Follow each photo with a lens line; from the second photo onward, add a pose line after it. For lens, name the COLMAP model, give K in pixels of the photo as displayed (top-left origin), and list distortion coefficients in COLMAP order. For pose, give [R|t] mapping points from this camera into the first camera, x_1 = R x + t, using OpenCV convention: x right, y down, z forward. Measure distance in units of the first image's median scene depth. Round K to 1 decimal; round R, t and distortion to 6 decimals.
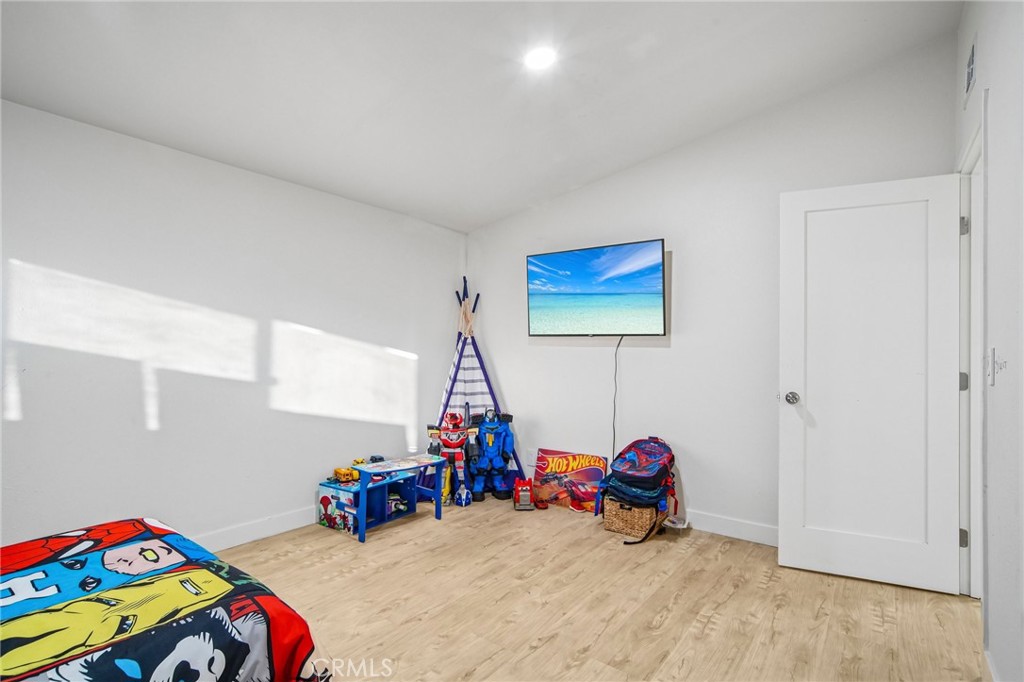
lens RADIAL K [[496.9, 0, 514.7], [0, 496.9, 340.0], [0, 0, 1]] dist [-0.026130, 0.017207]
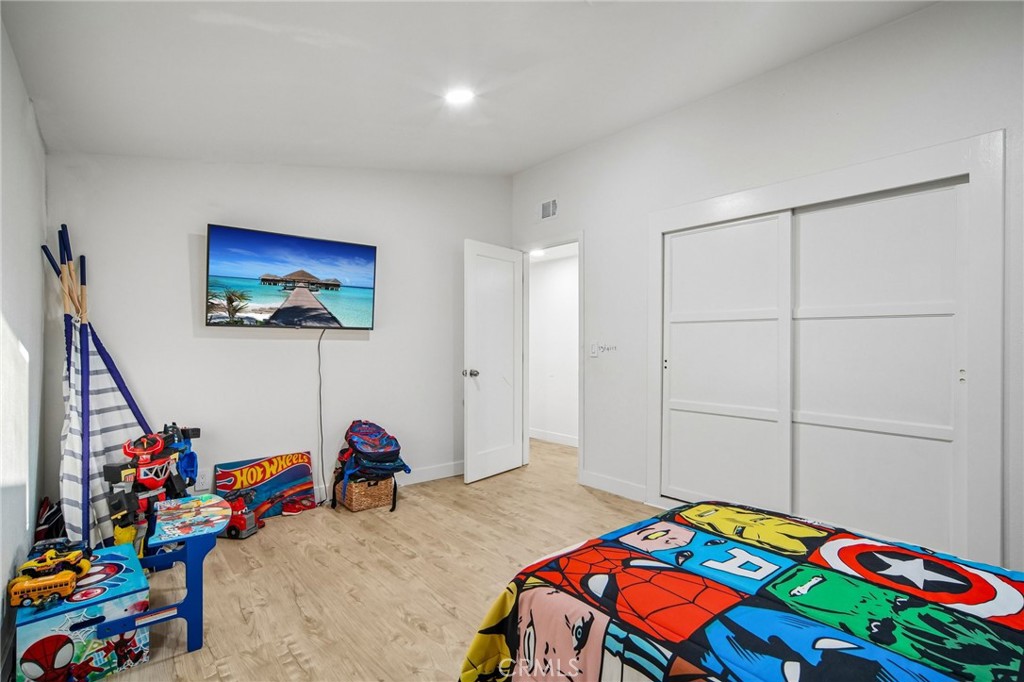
lens RADIAL K [[496.9, 0, 514.7], [0, 496.9, 340.0], [0, 0, 1]] dist [-0.026130, 0.017207]
pose [[0.230640, -0.003617, 0.973032, -0.842246], [-0.020502, 0.999753, 0.008576, -0.001896], [-0.972823, -0.021927, 0.230509, 0.472195]]
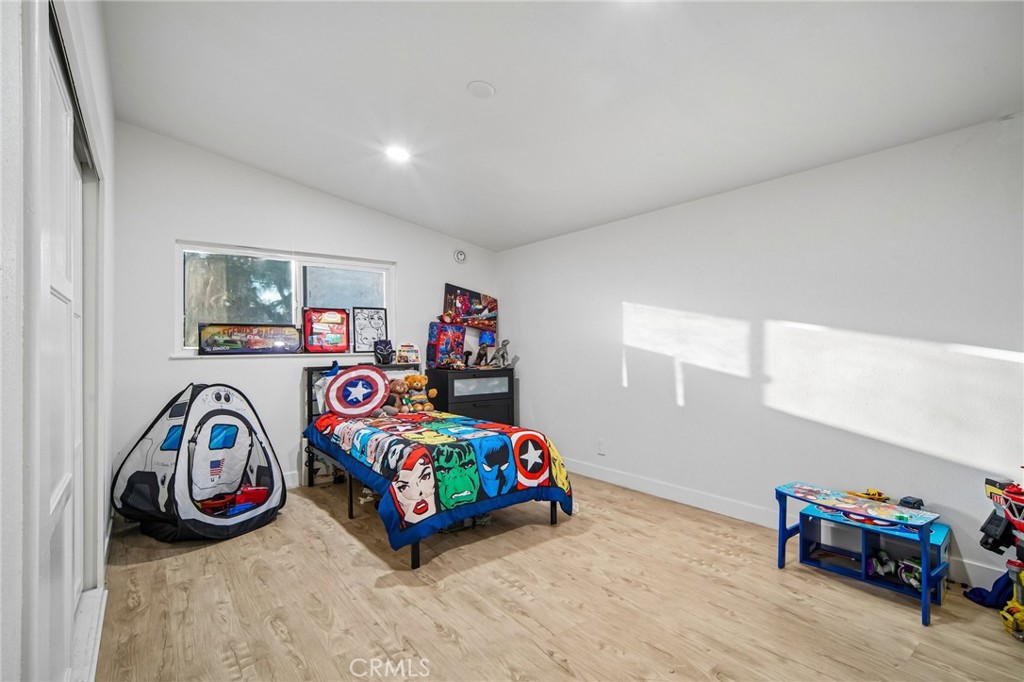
lens RADIAL K [[470.5, 0, 514.0], [0, 470.5, 347.6], [0, 0, 1]] dist [-0.006441, 0.000890]
pose [[-0.257065, -0.011679, -0.966324, 0.627348], [0.017657, 0.999703, -0.016780, 0.025724], [0.966233, -0.021376, -0.256782, 0.777097]]
